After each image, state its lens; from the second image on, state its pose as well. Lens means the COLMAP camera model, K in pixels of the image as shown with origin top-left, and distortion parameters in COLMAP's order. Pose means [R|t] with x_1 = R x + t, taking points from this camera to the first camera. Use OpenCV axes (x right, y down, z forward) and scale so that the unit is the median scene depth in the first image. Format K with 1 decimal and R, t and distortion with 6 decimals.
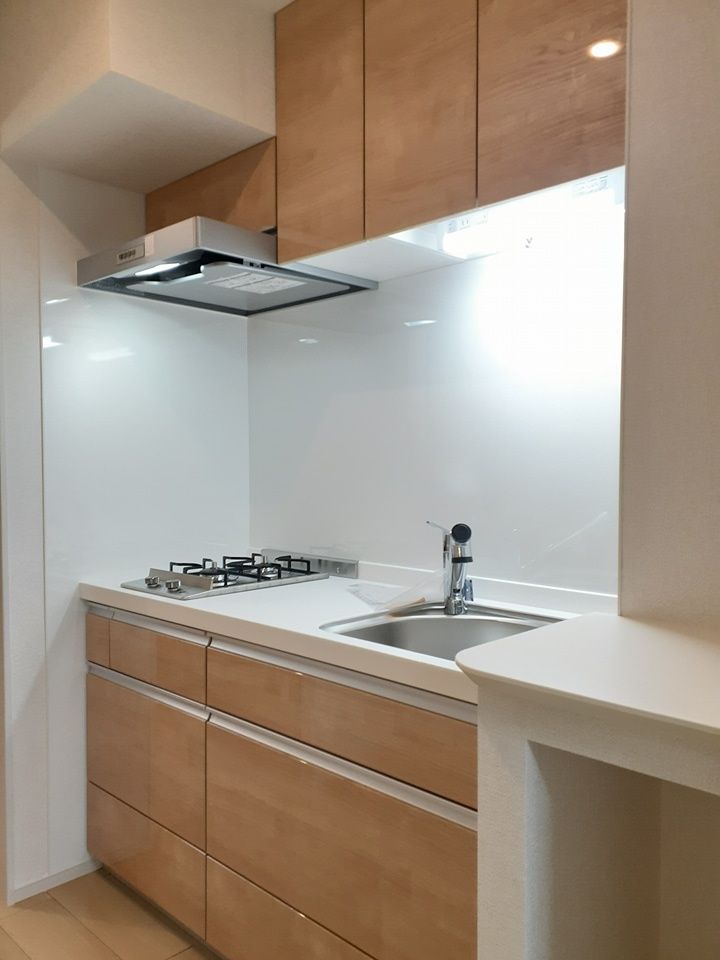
lens RADIAL K [[758.5, 0, 364.9], [0, 758.5, 472.2], [0, 0, 1]] dist [0.031463, -0.011822]
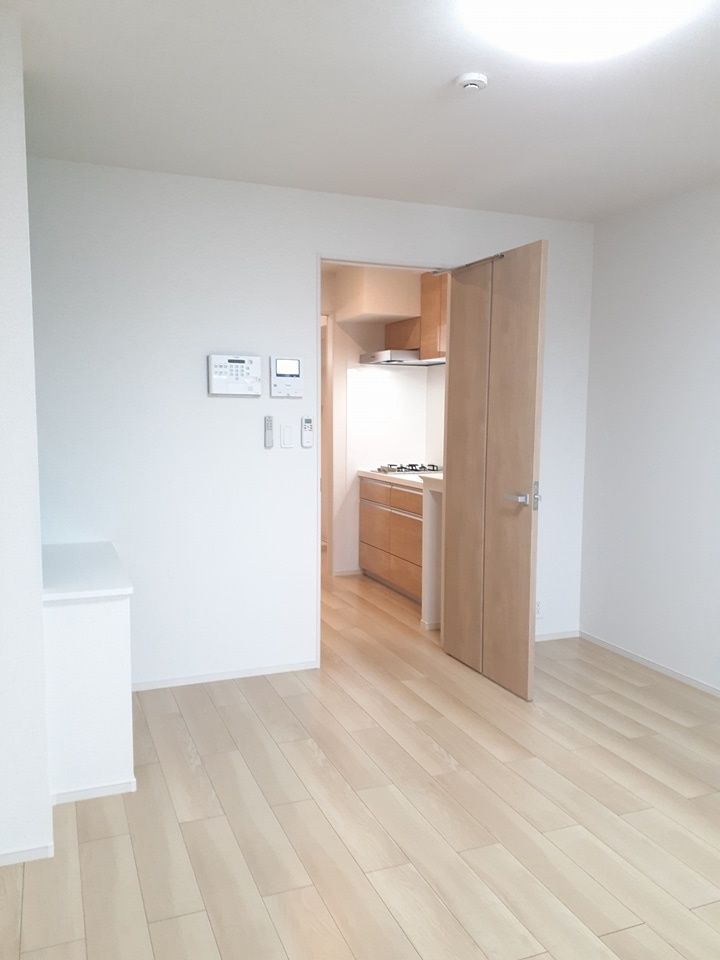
lens RADIAL K [[758.5, 0, 360.7], [0, 758.5, 481.6], [0, 0, 1]] dist [0.031463, -0.011822]
pose [[0.919533, 0.051226, -0.389661, 0.749158], [-0.020517, 0.996374, 0.082569, -0.045831], [0.392478, -0.067930, 0.917250, -1.611718]]
